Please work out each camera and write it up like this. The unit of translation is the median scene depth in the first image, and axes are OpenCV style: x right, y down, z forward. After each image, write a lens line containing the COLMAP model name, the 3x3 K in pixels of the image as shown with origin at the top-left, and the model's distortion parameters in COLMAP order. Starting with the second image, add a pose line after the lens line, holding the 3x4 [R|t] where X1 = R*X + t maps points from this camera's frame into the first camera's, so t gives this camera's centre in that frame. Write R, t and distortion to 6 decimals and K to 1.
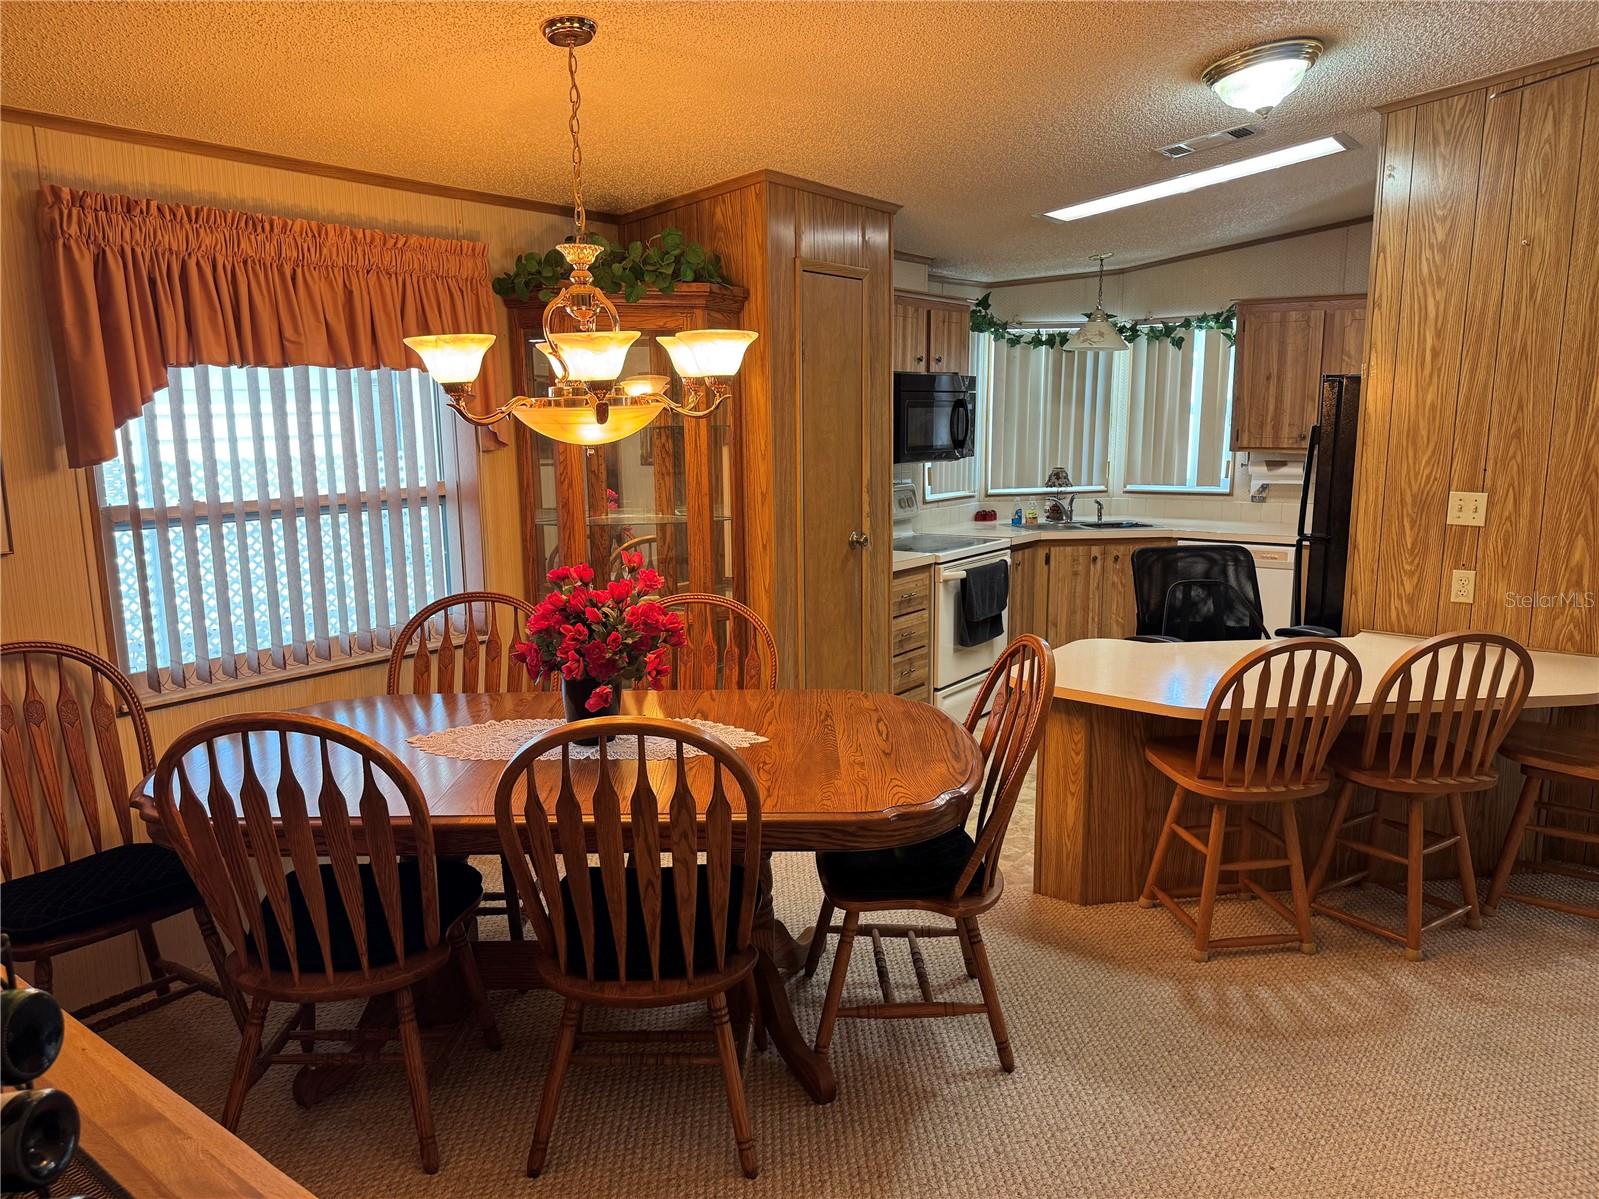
lens RADIAL K [[1127.5, 0, 791.2], [0, 1127.5, 607.6], [0, 0, 1]] dist [0.112755, -0.144911]
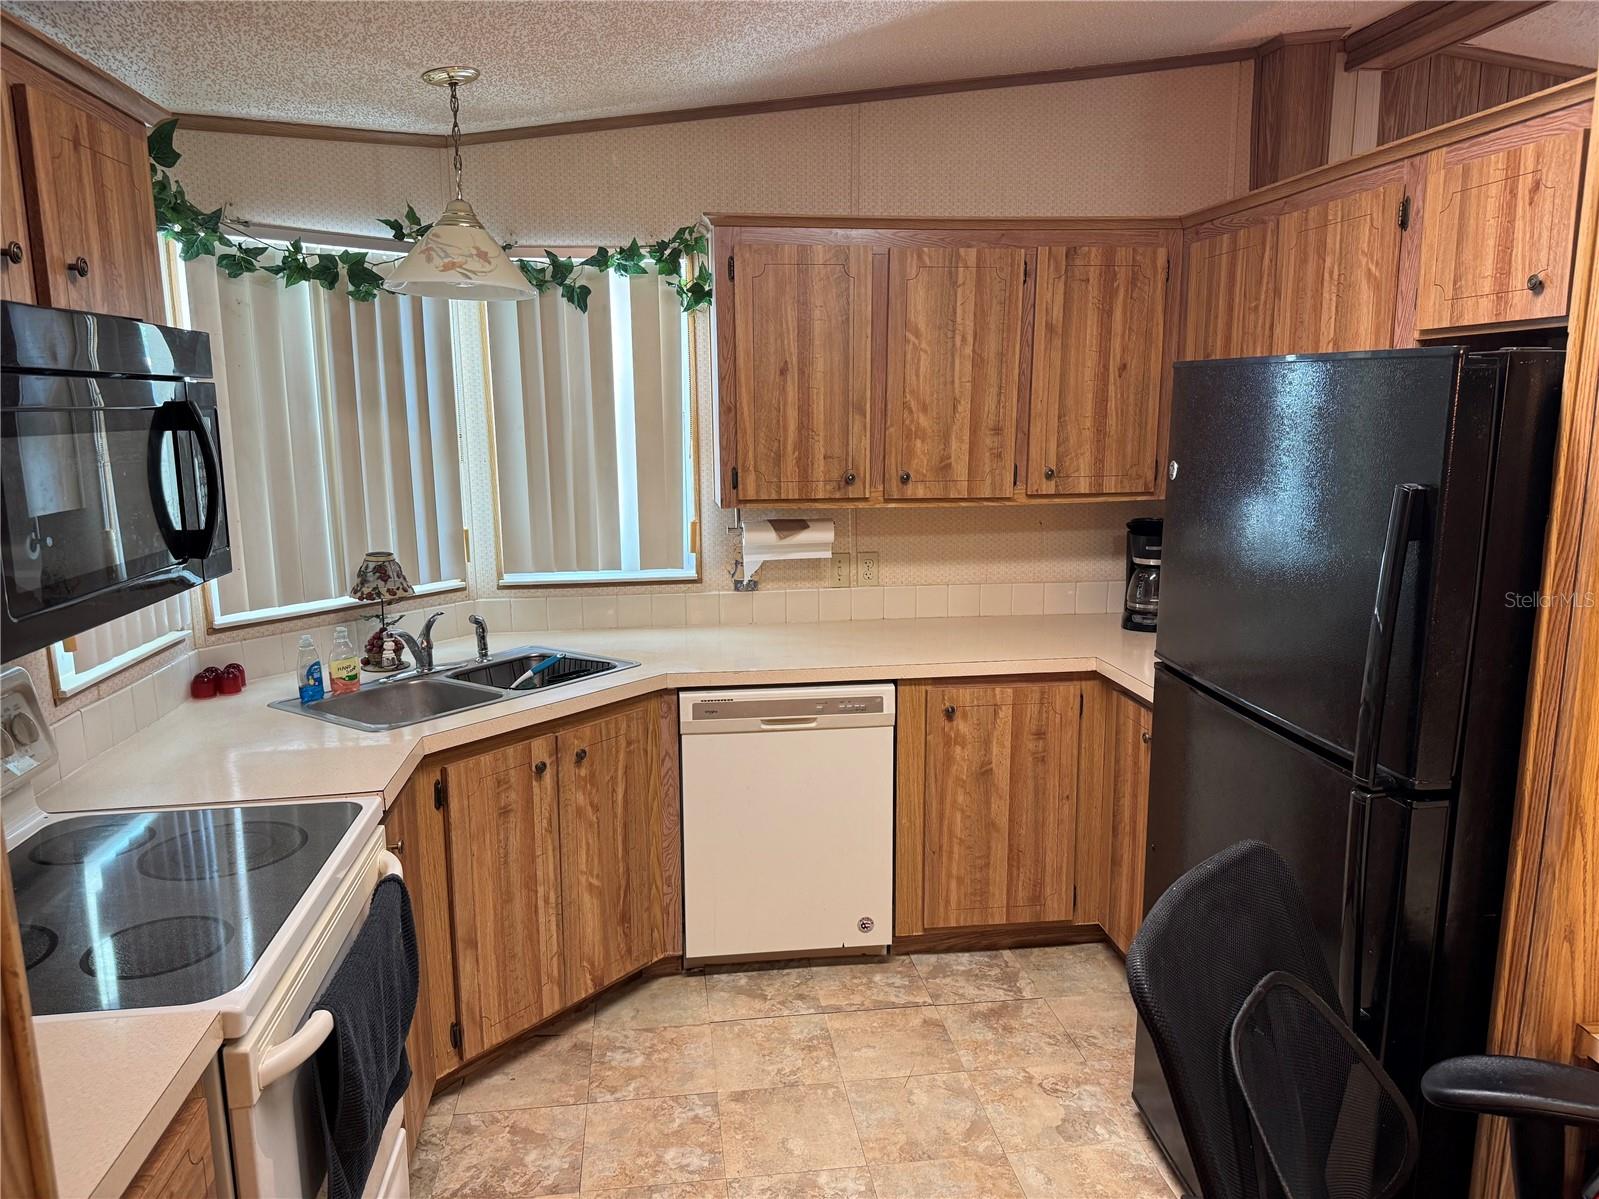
lens RADIAL K [[1127.5, 0, 791.2], [0, 1127.5, 607.6], [0, 0, 1]] dist [0.112755, -0.144911]
pose [[0.729553, -0.120274, 0.673265, 0.048090], [0.122003, 0.991513, 0.044923, -0.109485], [-0.672954, 0.049366, 0.738035, 0.590449]]
